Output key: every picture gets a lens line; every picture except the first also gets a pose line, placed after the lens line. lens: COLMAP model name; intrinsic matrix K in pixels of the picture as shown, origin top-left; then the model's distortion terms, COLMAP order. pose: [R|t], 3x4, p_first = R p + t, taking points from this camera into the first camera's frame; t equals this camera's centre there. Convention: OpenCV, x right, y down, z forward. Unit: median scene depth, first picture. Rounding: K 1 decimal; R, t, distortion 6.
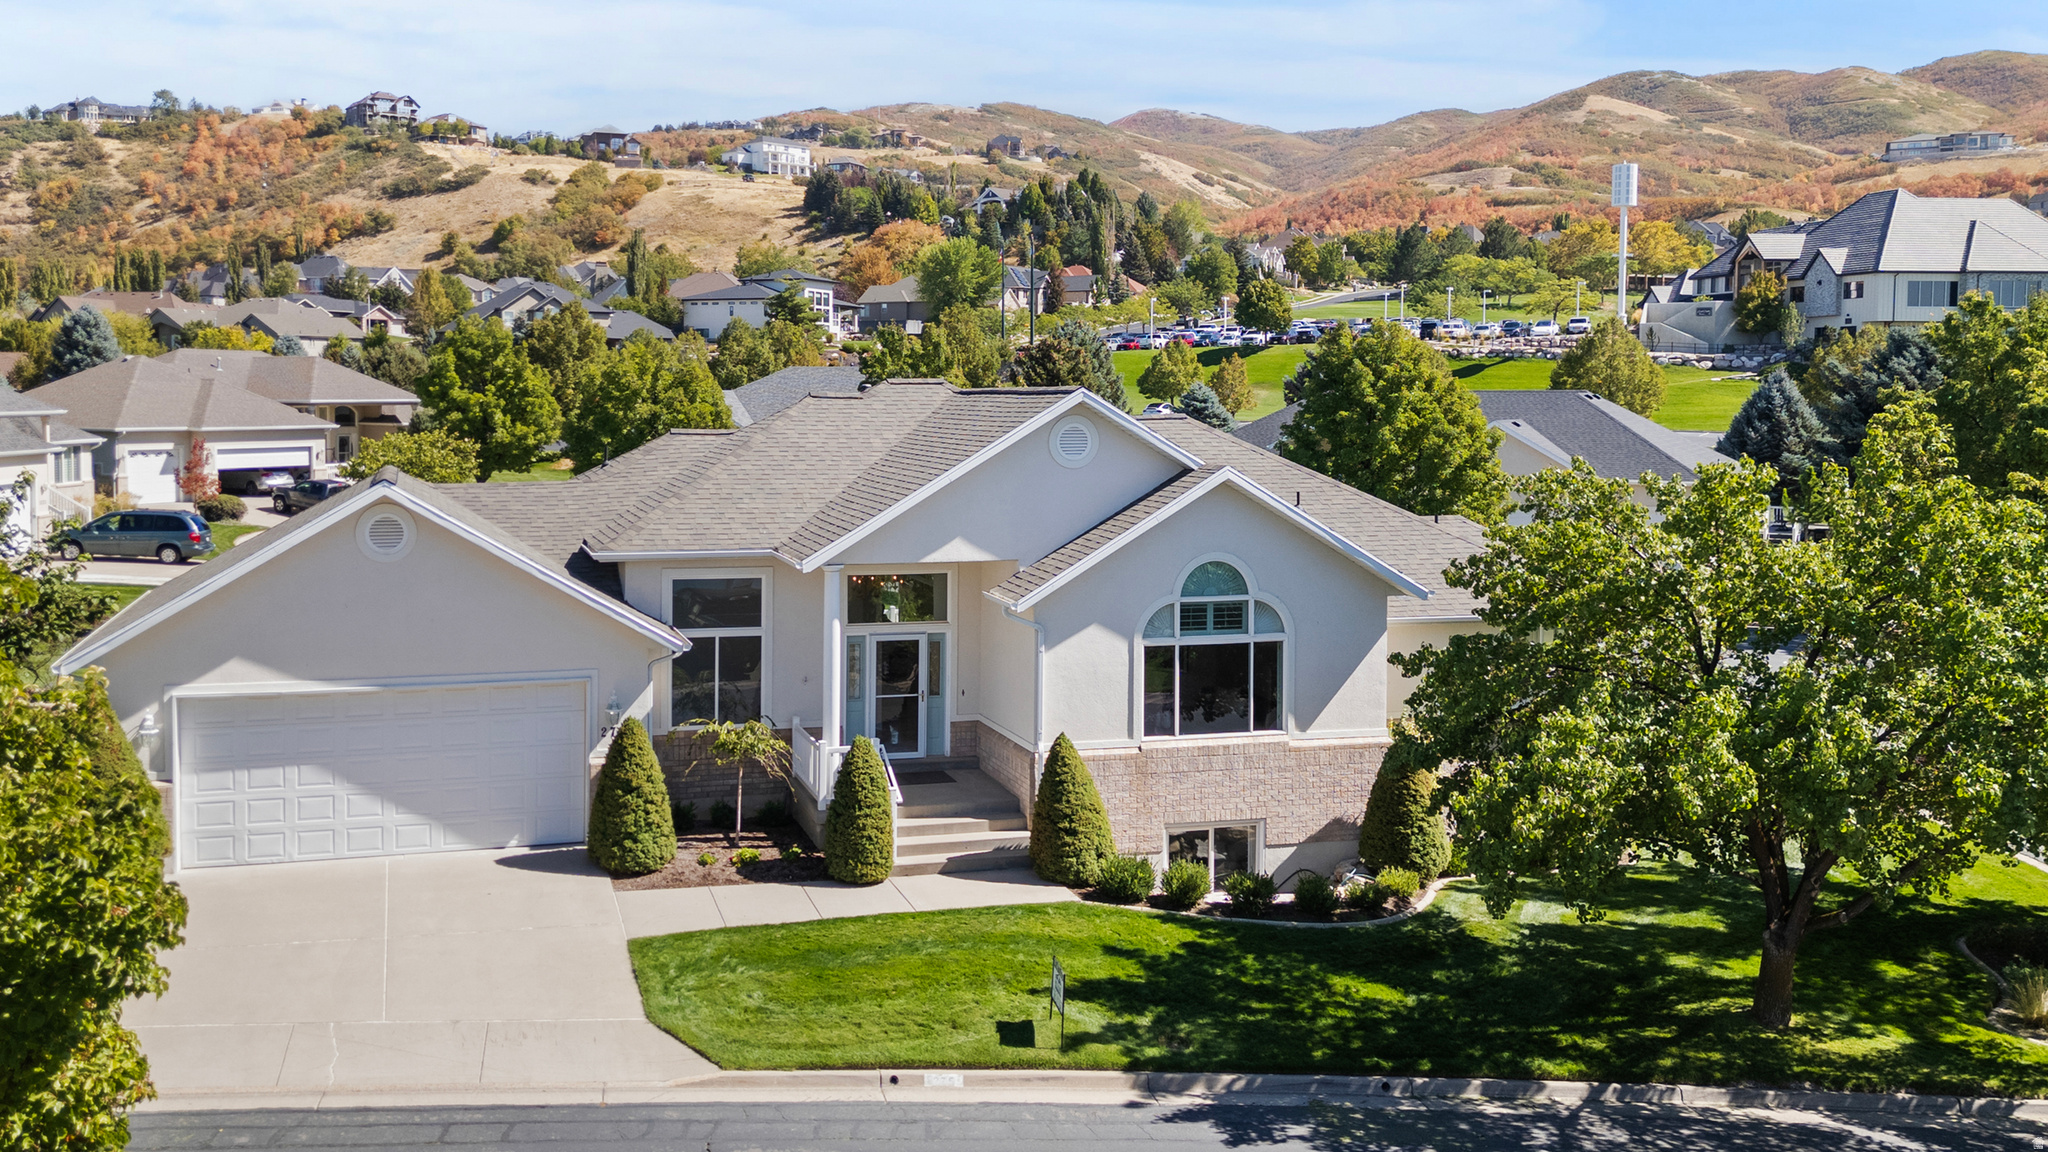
lens RADIAL K [[1460.3, 0, 1024.0], [0, 1460.3, 576.0], [0, 0, 1]] dist [0.065402, 0.000228]
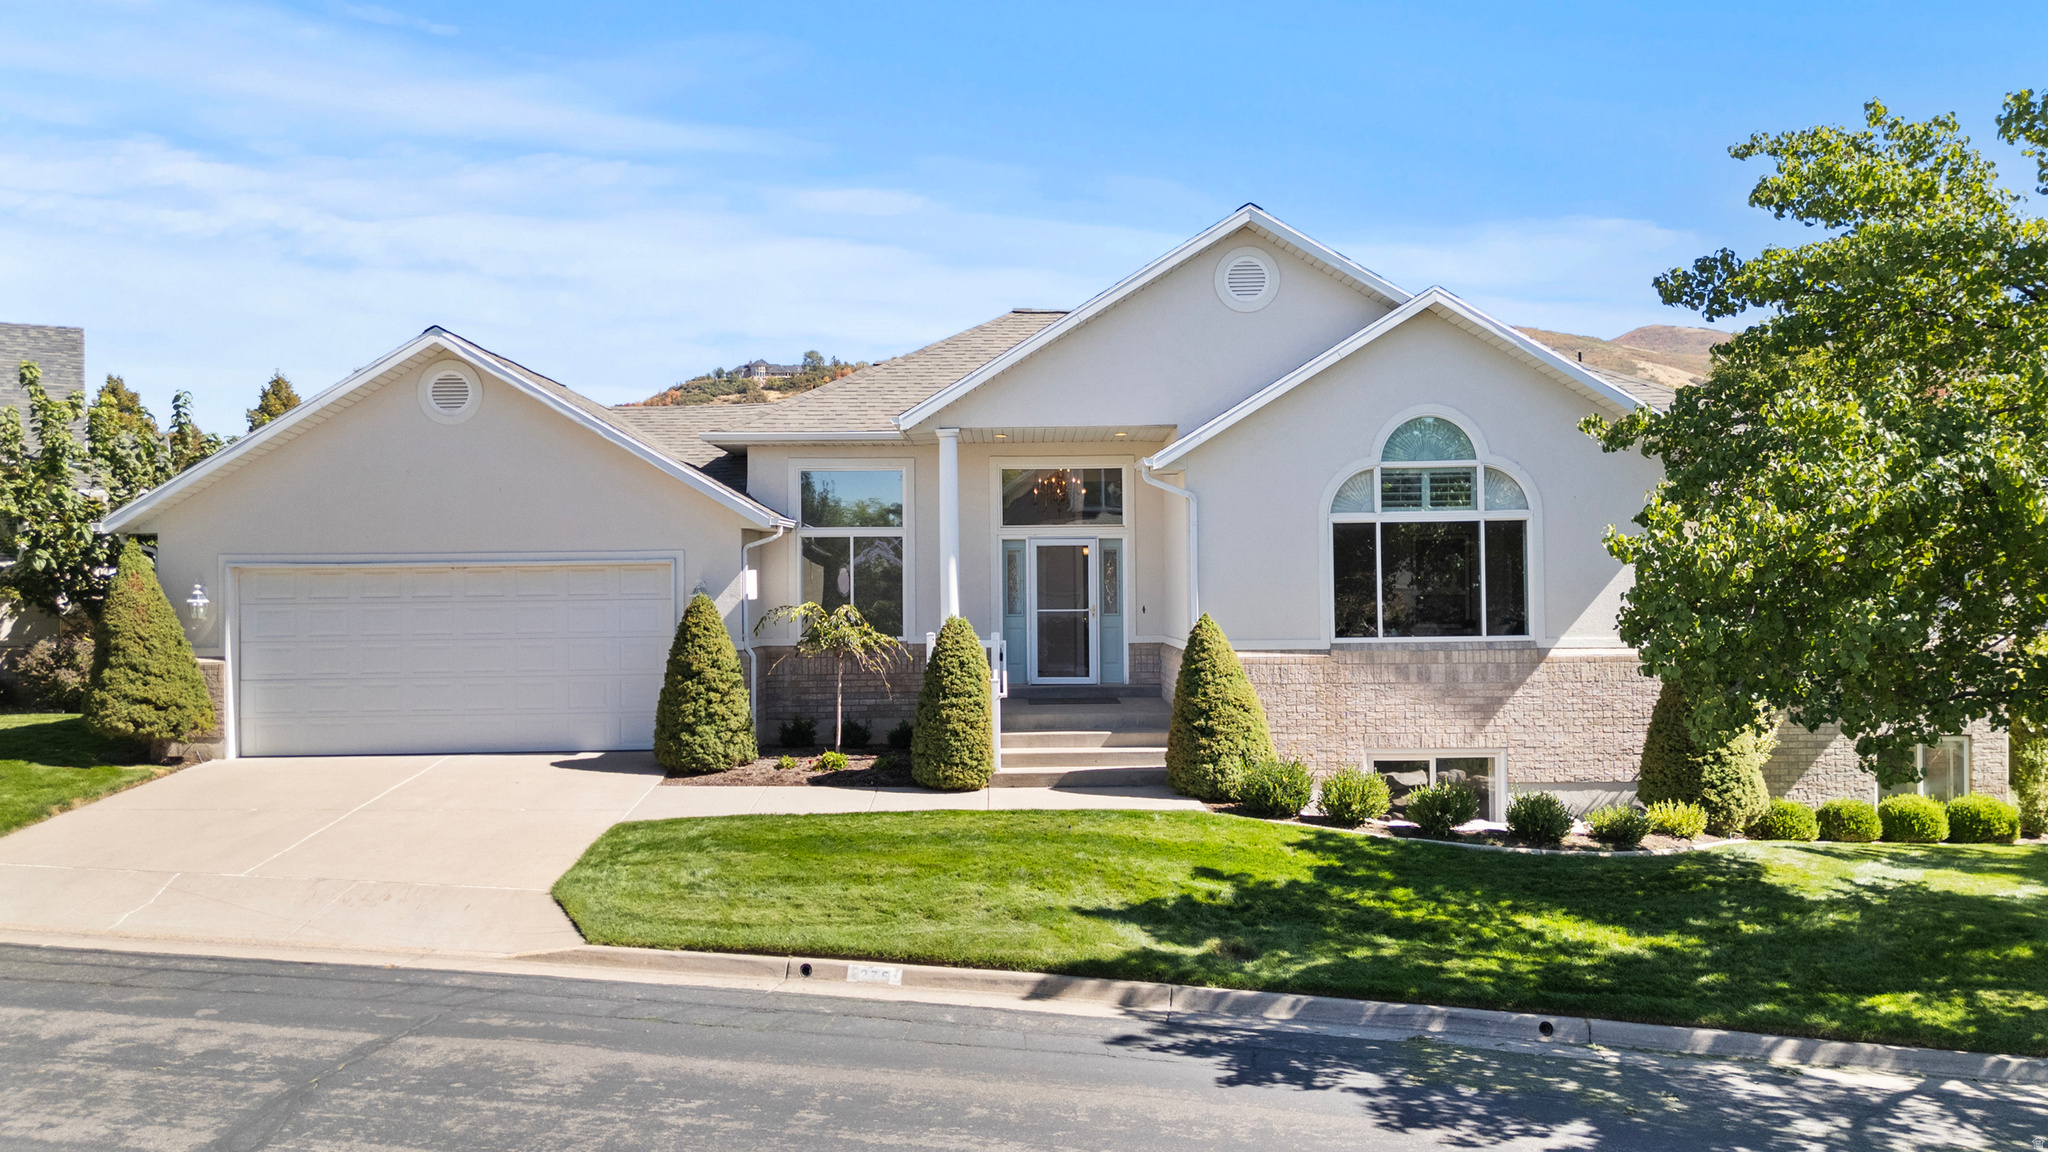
lens RADIAL K [[1460.3, 0, 1024.0], [0, 1460.3, 576.0], [0, 0, 1]] dist [0.065402, 0.000228]
pose [[0.971379, -0.012755, -0.237192, 0.122667], [0.005937, 0.999549, -0.029438, 0.113651], [0.237460, 0.027187, 0.971017, 0.215321]]
